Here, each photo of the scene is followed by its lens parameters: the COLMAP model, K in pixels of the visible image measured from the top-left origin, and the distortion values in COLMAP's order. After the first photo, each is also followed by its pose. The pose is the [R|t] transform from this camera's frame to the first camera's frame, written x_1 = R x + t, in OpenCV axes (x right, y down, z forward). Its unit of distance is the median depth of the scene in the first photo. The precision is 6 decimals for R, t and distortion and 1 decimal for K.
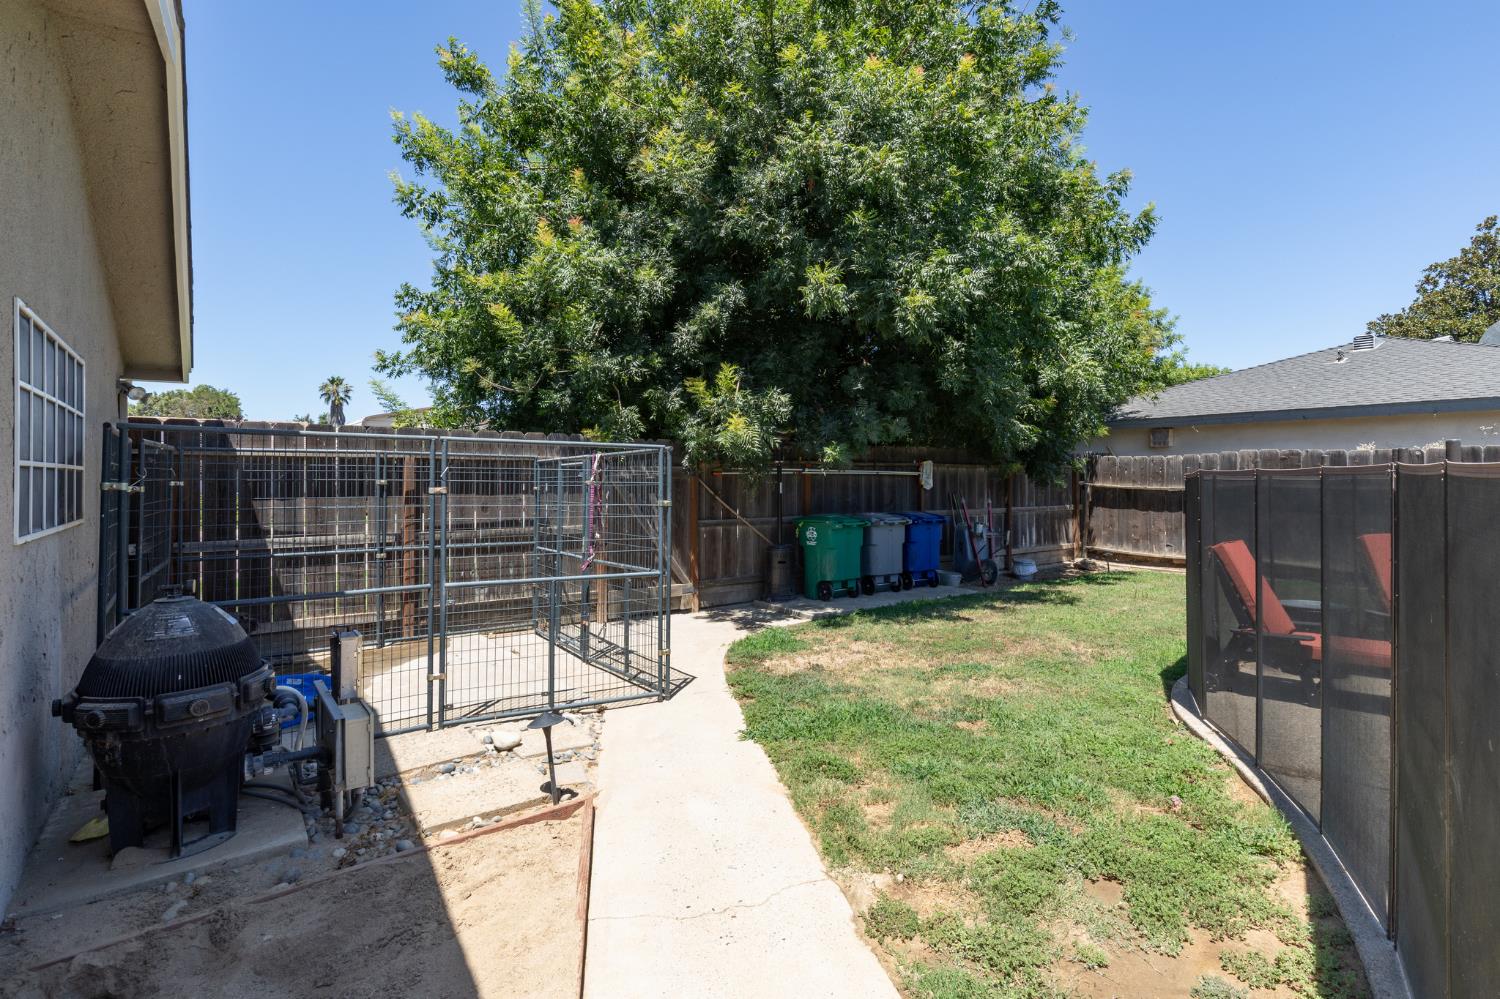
lens RADIAL K [[732.0, 0, 761.8], [0, 732.0, 471.0], [0, 0, 1]] dist [0.000405, -0.000383]
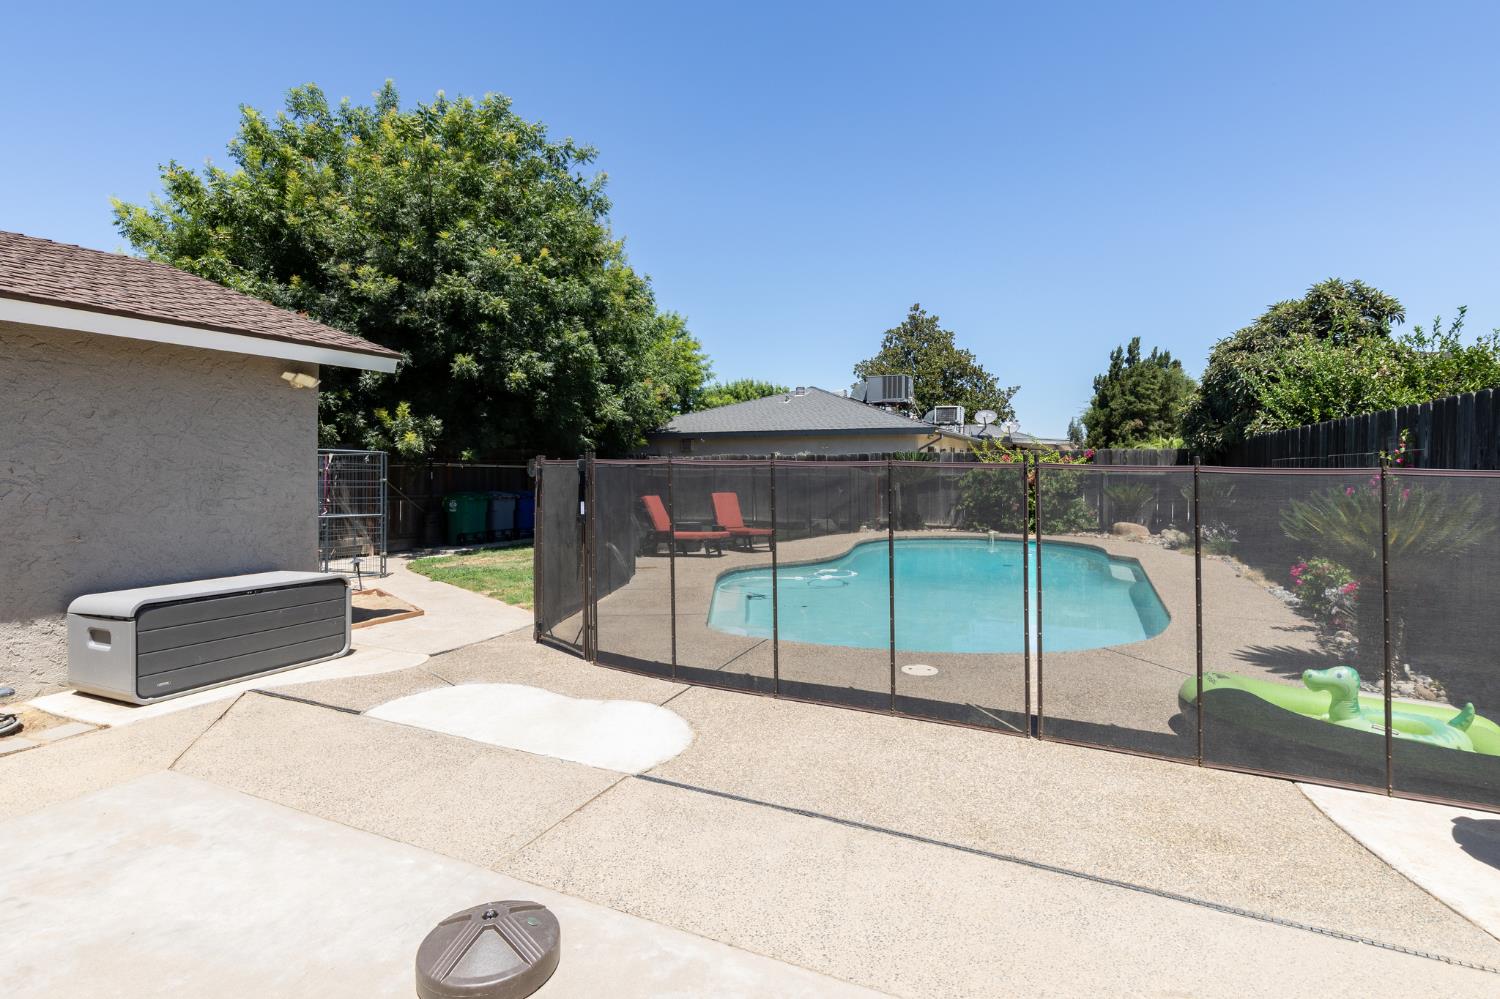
lens RADIAL K [[732.0, 0, 761.8], [0, 732.0, 471.0], [0, 0, 1]] dist [0.000405, -0.000383]
pose [[0.880500, 0.001004, 0.474044, -0.095633], [-0.004375, 0.999972, 0.006009, 0.000889], [-0.474025, -0.007365, 0.880480, -0.721834]]
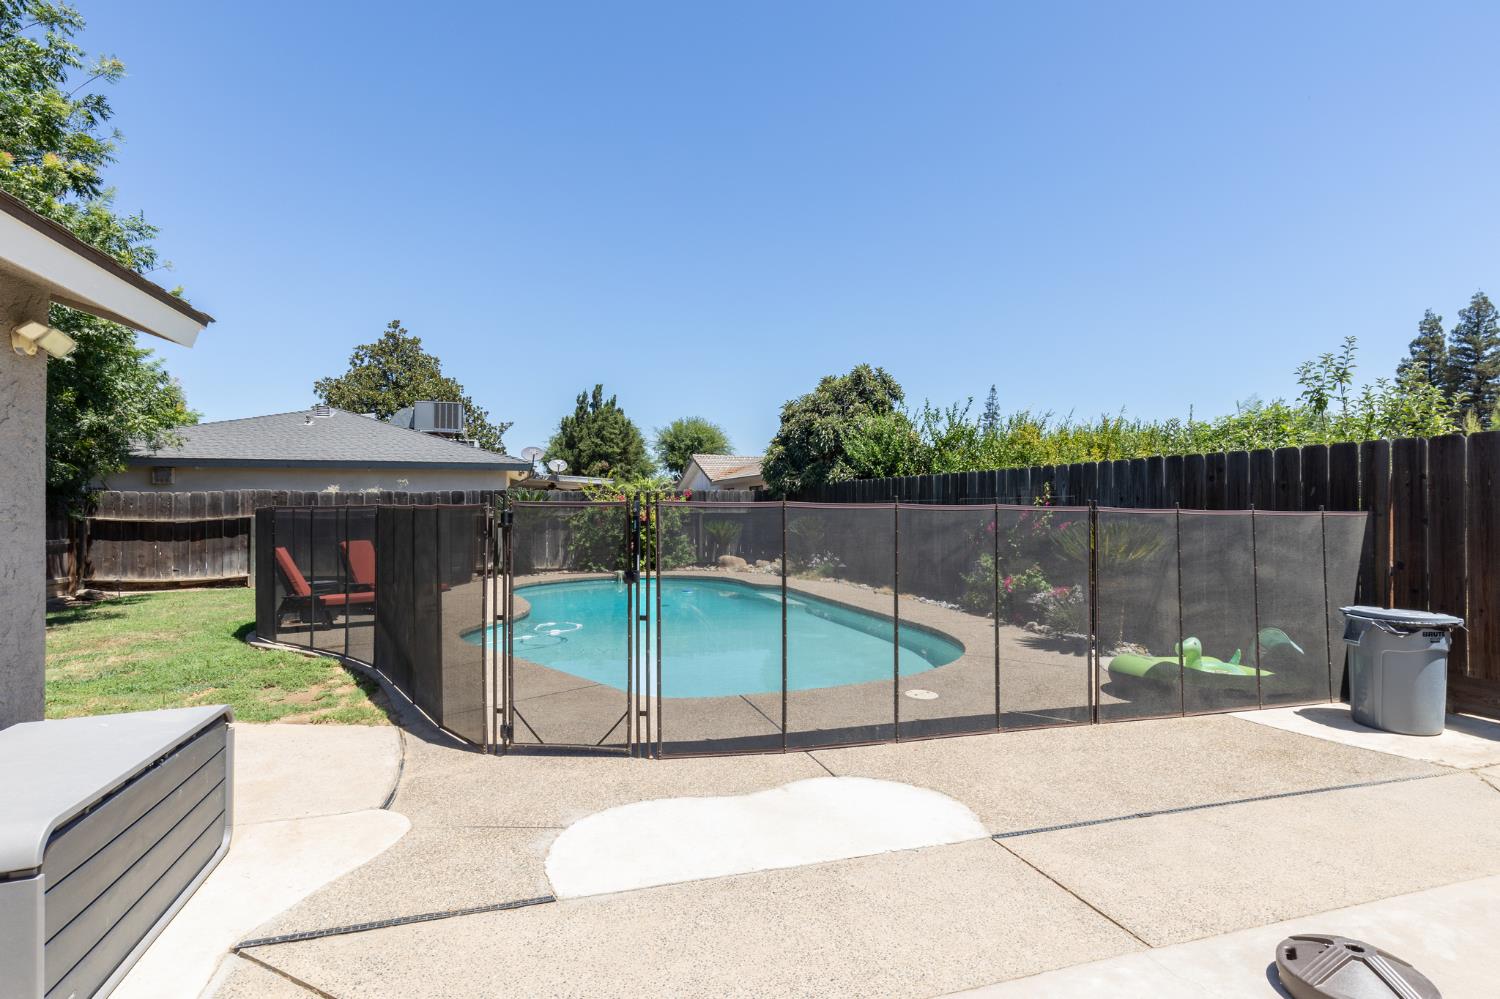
lens RADIAL K [[754.3, 0, 759.1], [0, 754.3, 504.9], [0, 0, 1]] dist [0.001659, -0.000744]
pose [[0.330625, 0.003340, 0.943756, -0.369911], [-0.003219, 0.999992, -0.002412, -0.001109], [-0.943757, -0.002240, 0.330633, -0.362321]]
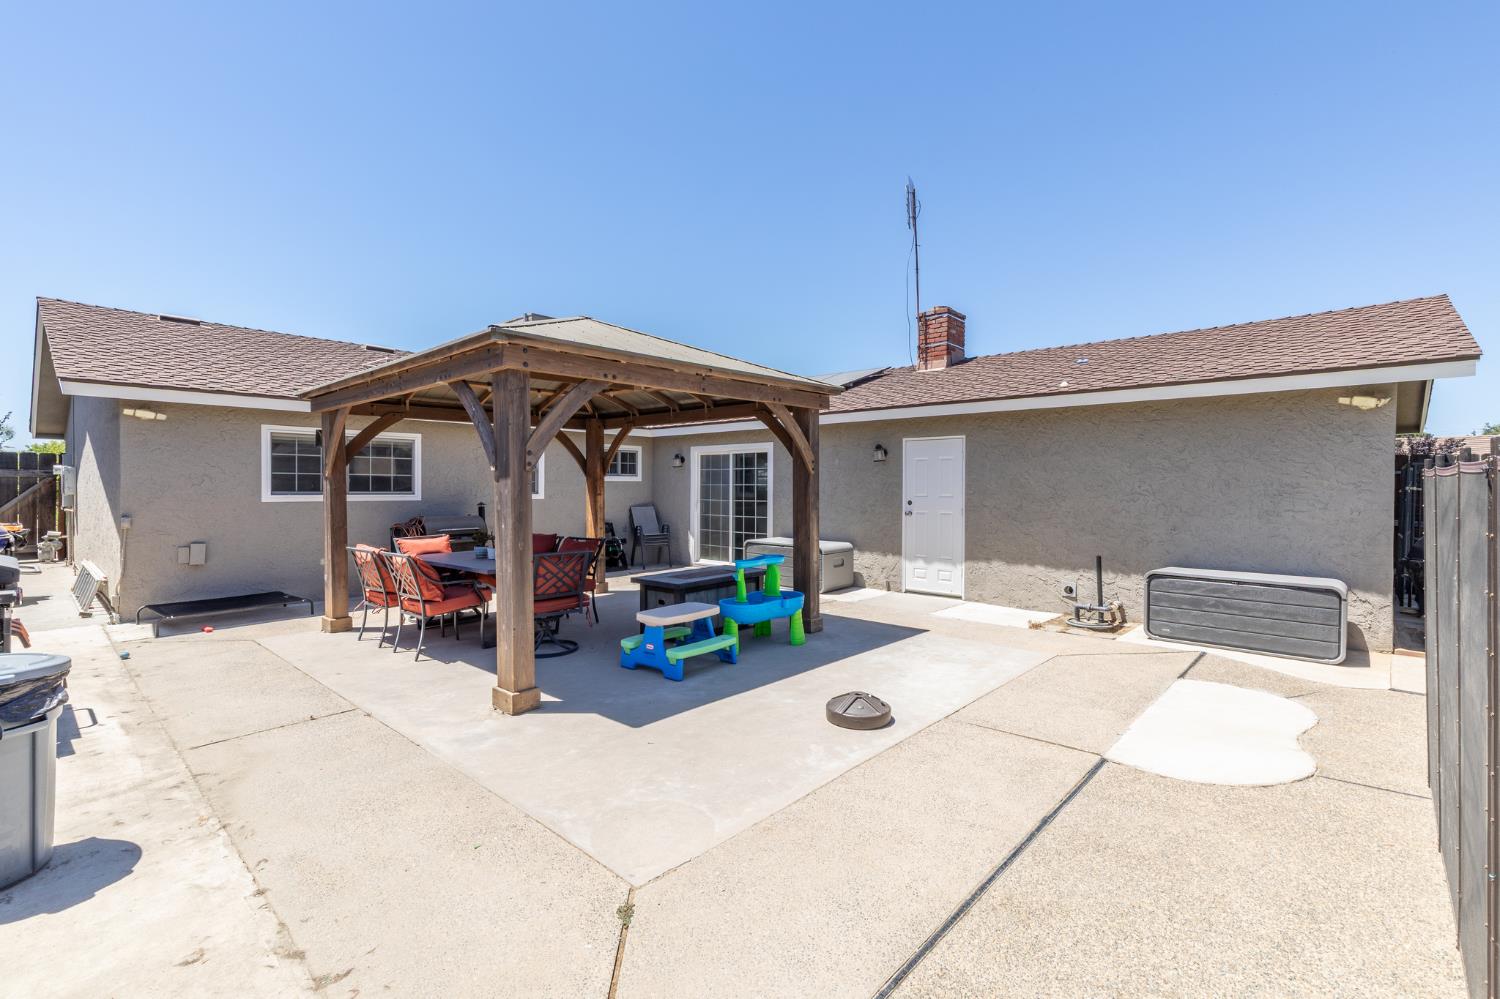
lens RADIAL K [[679.6, 0, 755.3], [0, 679.6, 490.6], [0, 0, 1]] dist [0.000779, 0.000006]
pose [[0.179724, 0.007477, -0.983689, 0.387785], [-0.000908, 0.999972, 0.007435, 0.004522], [0.983717, -0.000443, 0.179725, -0.623199]]
